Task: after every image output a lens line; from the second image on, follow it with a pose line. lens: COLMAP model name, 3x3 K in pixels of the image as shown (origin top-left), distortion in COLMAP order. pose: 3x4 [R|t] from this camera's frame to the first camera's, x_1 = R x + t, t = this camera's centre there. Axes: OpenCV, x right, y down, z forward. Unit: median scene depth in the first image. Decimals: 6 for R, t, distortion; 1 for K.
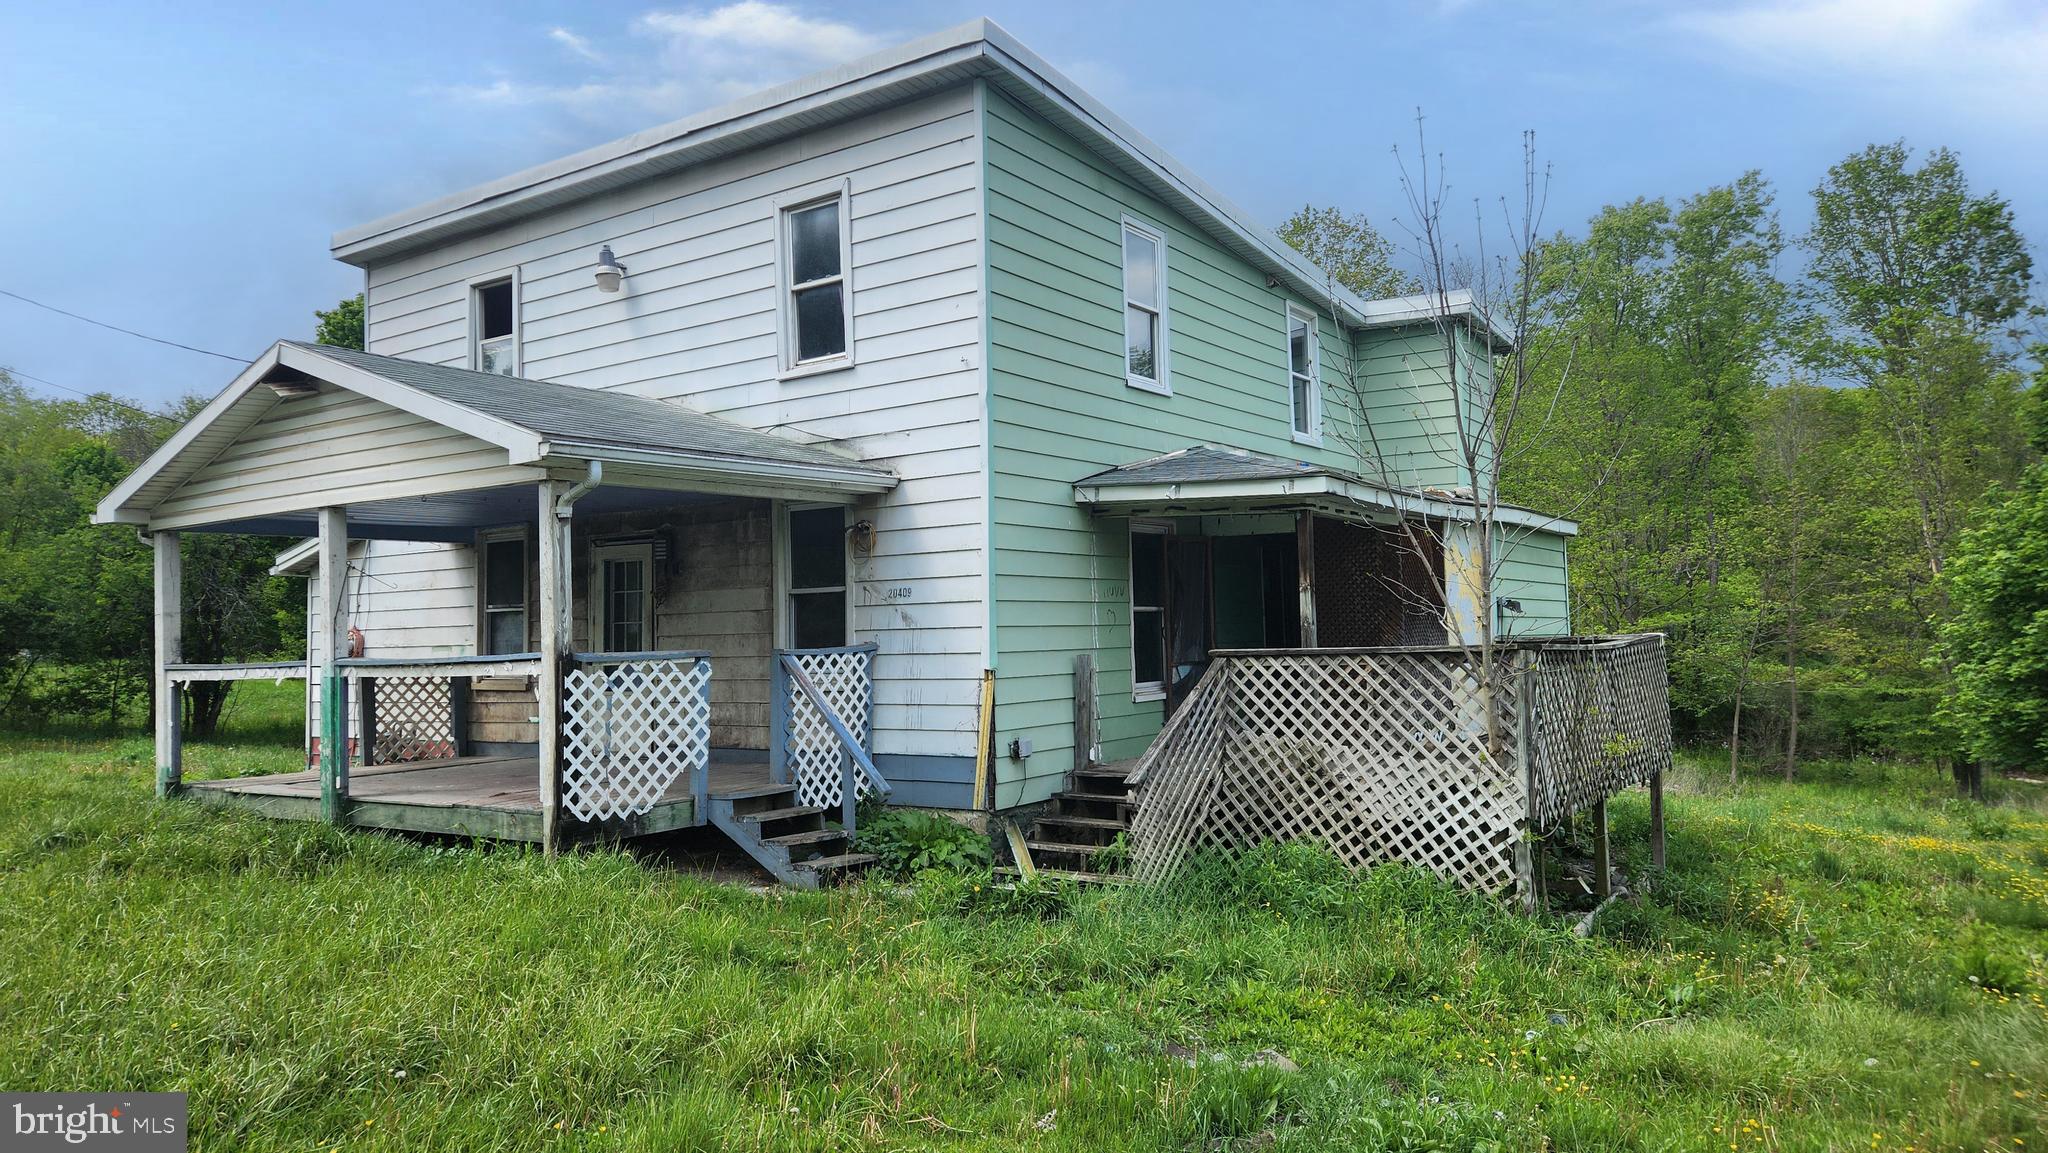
lens RADIAL K [[1364.5, 0, 1011.8], [0, 1364.5, 584.9], [0, 0, 1]] dist [0.086789, -0.062484]
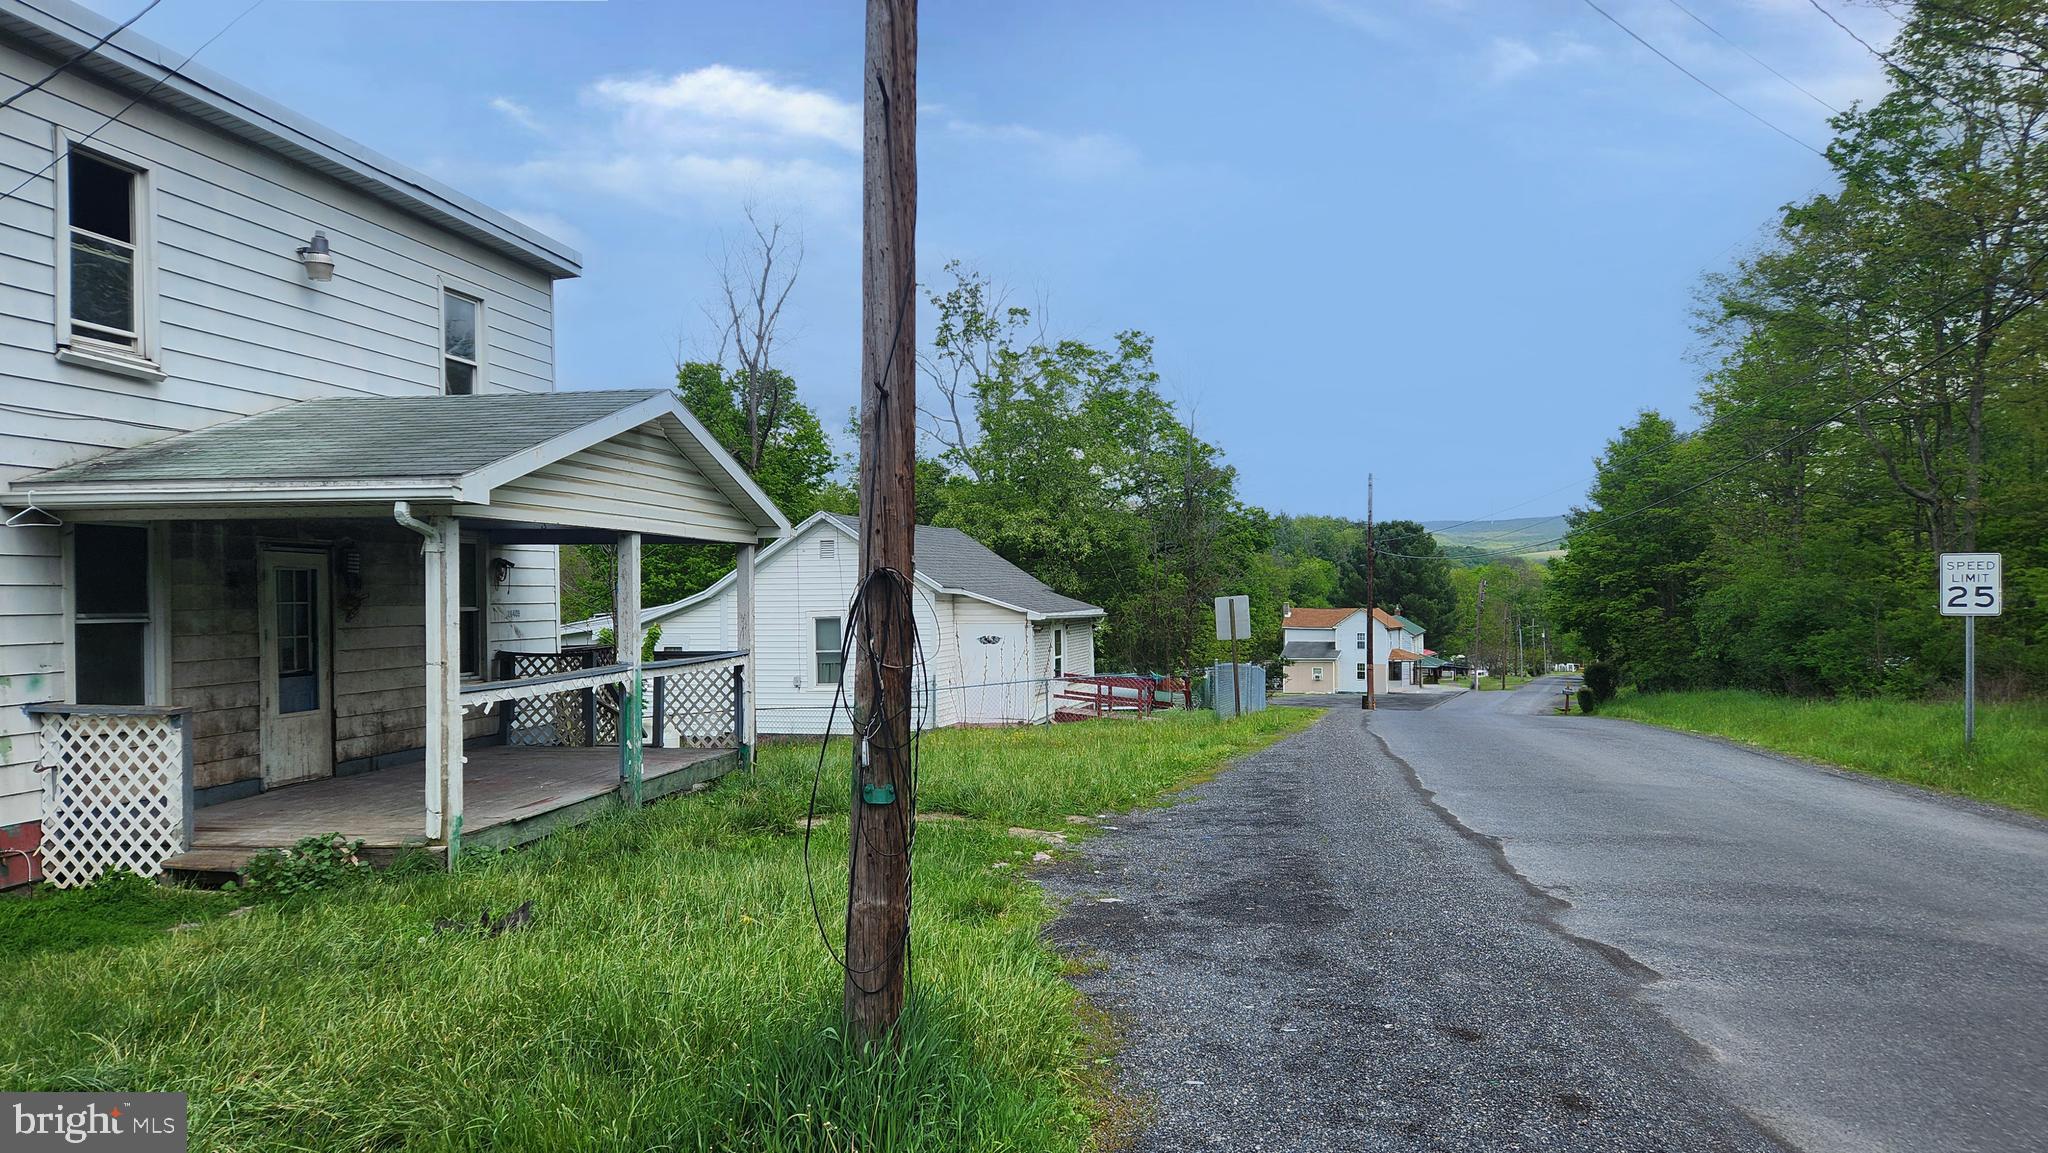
lens RADIAL K [[1364.5, 0, 1011.8], [0, 1364.5, 584.9], [0, 0, 1]] dist [0.086789, -0.062484]
pose [[-0.409754, 0.035165, 0.911518, -1.655055], [-0.014894, 0.998866, -0.045230, 0.034462], [-0.912074, -0.032109, -0.408765, 1.180619]]
